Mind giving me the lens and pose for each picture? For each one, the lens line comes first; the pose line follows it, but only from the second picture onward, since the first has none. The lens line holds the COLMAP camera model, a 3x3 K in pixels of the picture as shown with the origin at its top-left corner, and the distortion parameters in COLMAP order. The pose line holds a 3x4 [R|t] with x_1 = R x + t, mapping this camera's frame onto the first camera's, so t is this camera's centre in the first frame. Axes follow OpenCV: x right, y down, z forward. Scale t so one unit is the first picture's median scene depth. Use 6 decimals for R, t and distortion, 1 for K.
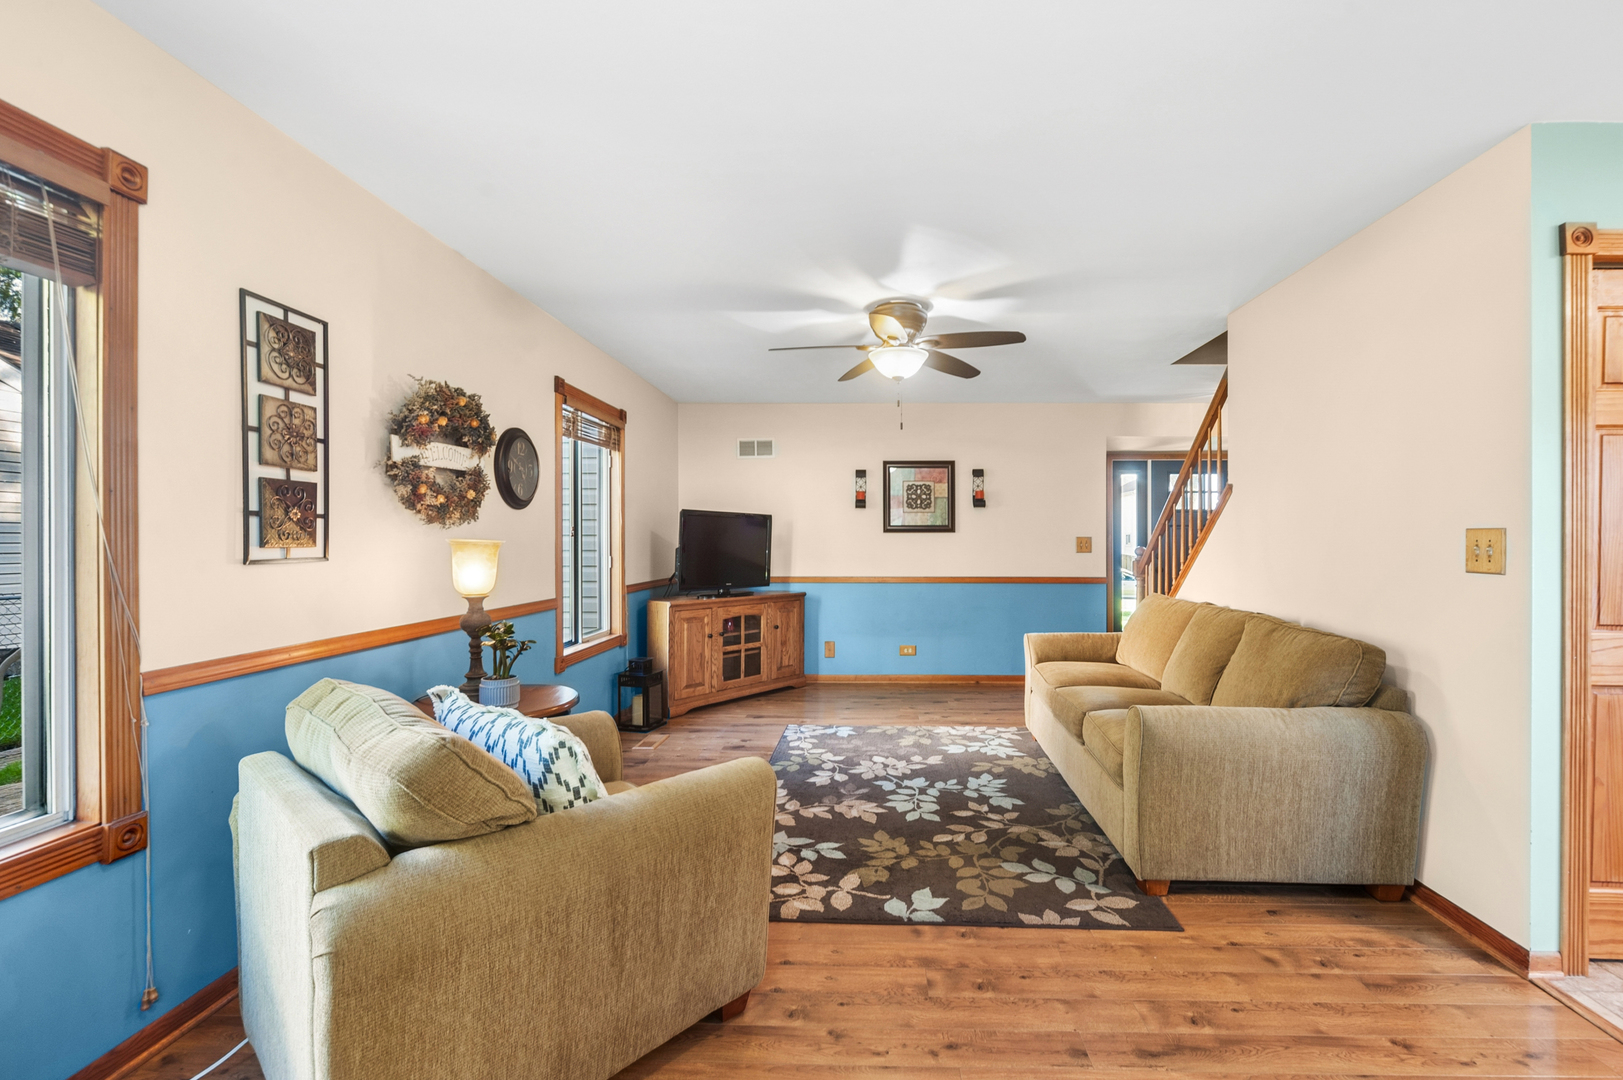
lens RADIAL K [[695.2, 0, 869.4], [0, 695.2, 541.5], [0, 0, 1]] dist [0.000777, -0.000074]
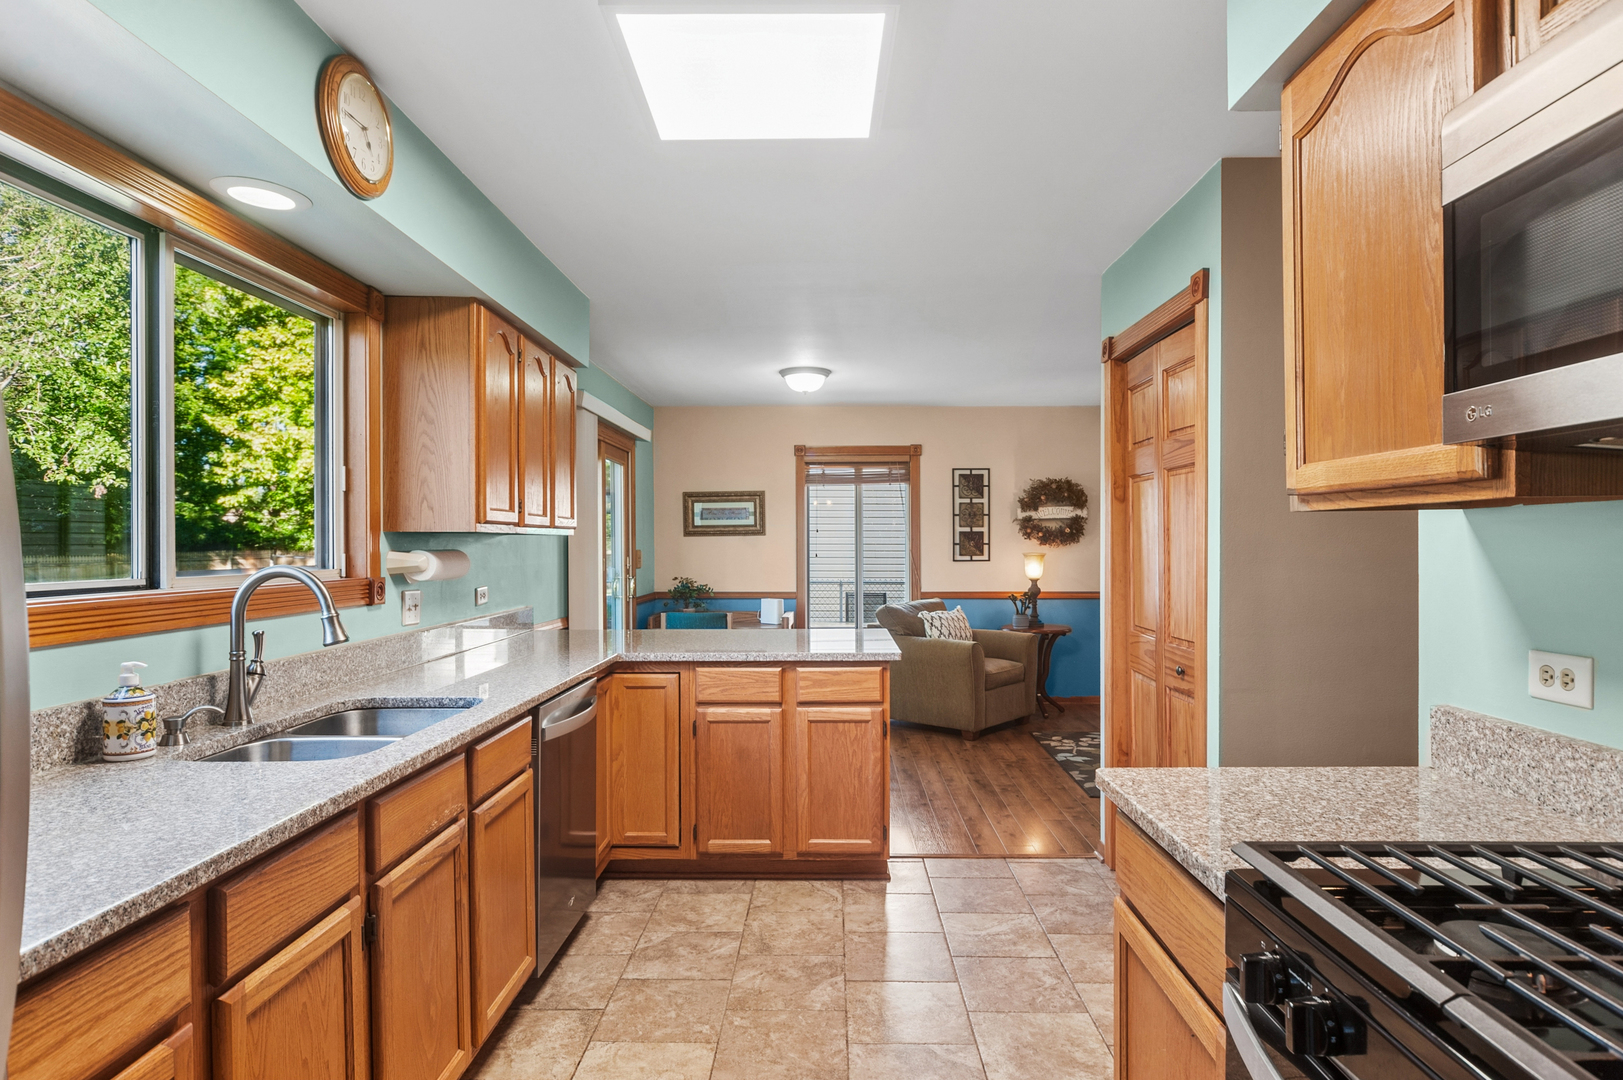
lens RADIAL K [[915.8, 0, 811.6], [0, 915.8, 545.0], [0, 0, 1]] dist [-0.004747, -0.000784]
pose [[-0.005864, -0.003821, -0.999976, 2.769887], [-0.000194, 0.999993, -0.003820, -0.020491], [0.999983, 0.000171, -0.005864, 0.388013]]
